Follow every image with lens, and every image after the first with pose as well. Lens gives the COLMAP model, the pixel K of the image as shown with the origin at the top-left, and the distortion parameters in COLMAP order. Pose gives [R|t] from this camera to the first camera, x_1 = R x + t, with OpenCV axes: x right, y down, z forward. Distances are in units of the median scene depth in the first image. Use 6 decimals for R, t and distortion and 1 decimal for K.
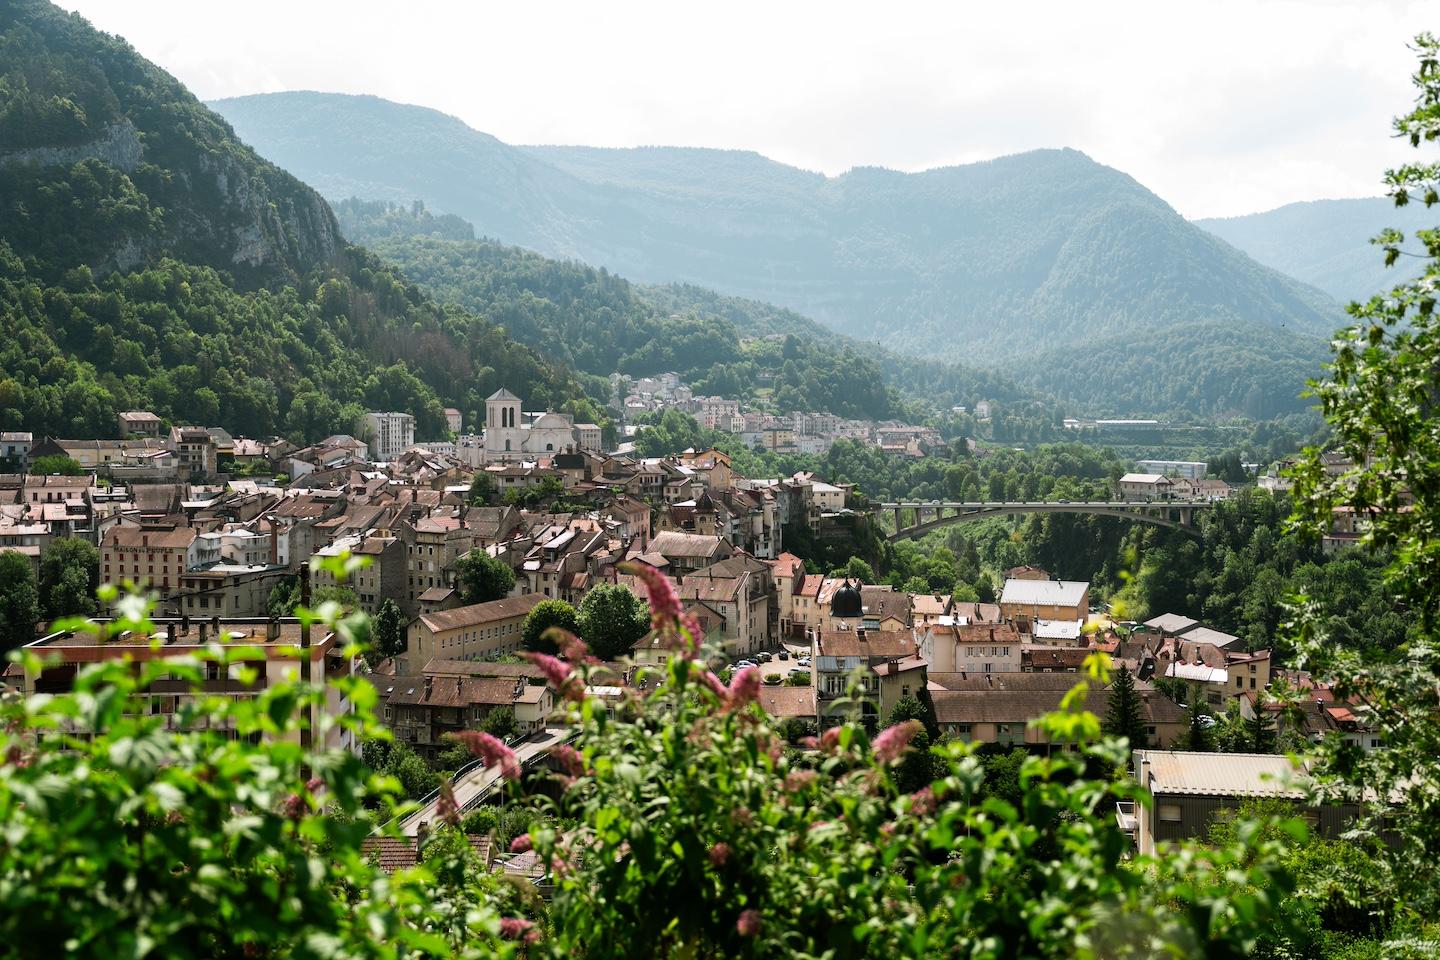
lens RADIAL K [[1506.2, 0, 720.2], [0, 1506.2, 478.7], [0, 0, 1]] dist [-0.007985, 0.000000]
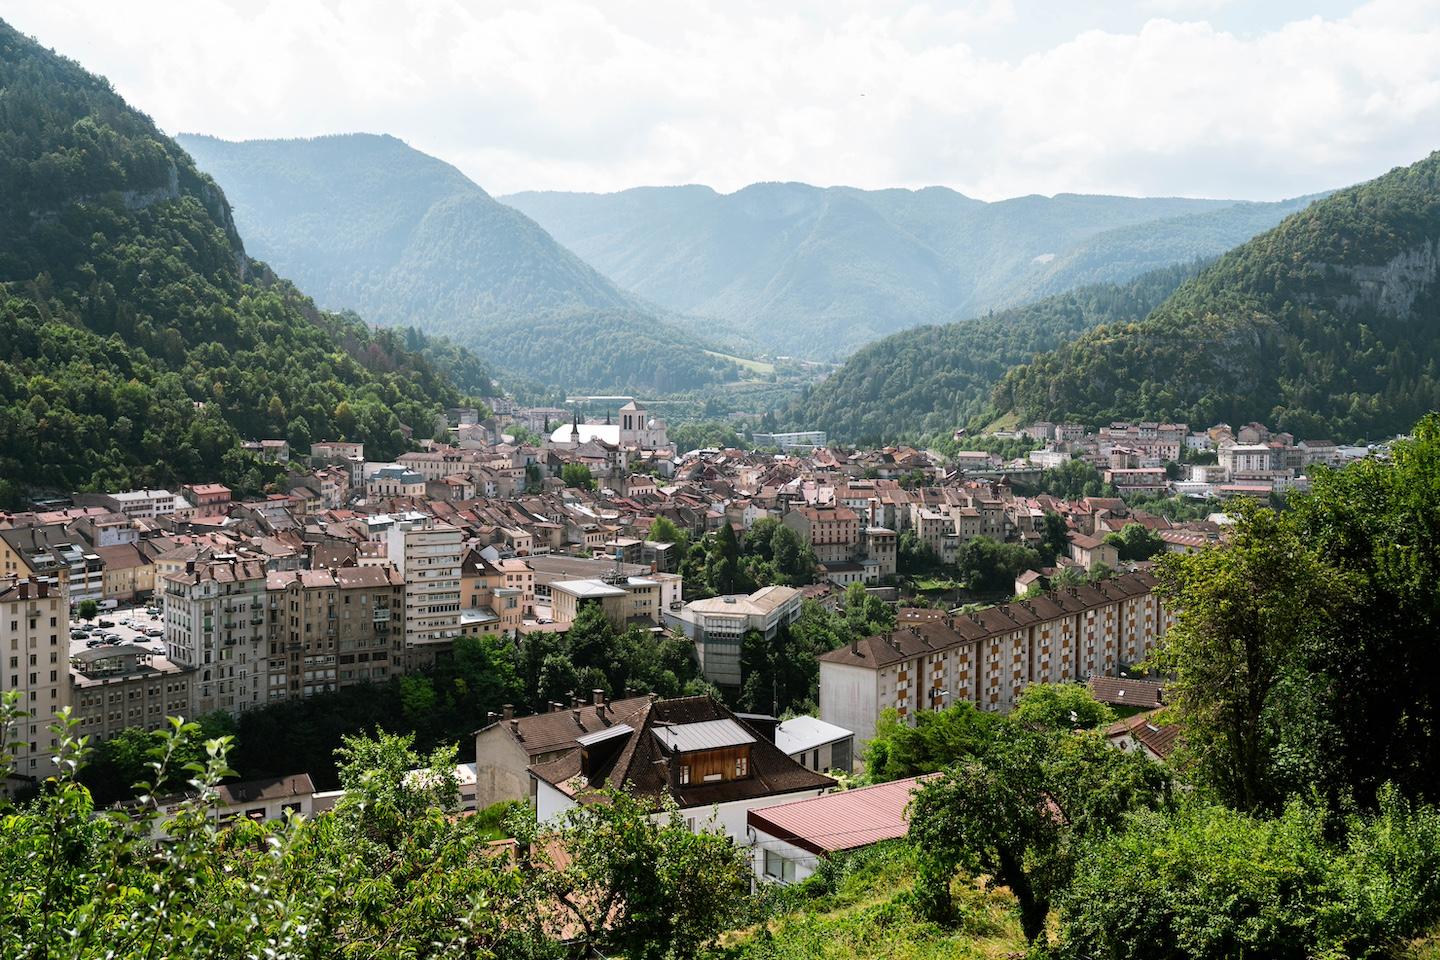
lens RADIAL K [[1533.2, 0, 719.8], [0, 1533.2, 479.4], [0, 0, 1]] dist [-0.012695, 0.000000]
pose [[0.820142, -0.034673, 0.571109, -0.886020], [0.015726, 0.999151, 0.038077, -0.040287], [-0.571944, -0.022247, 0.819991, -0.198667]]
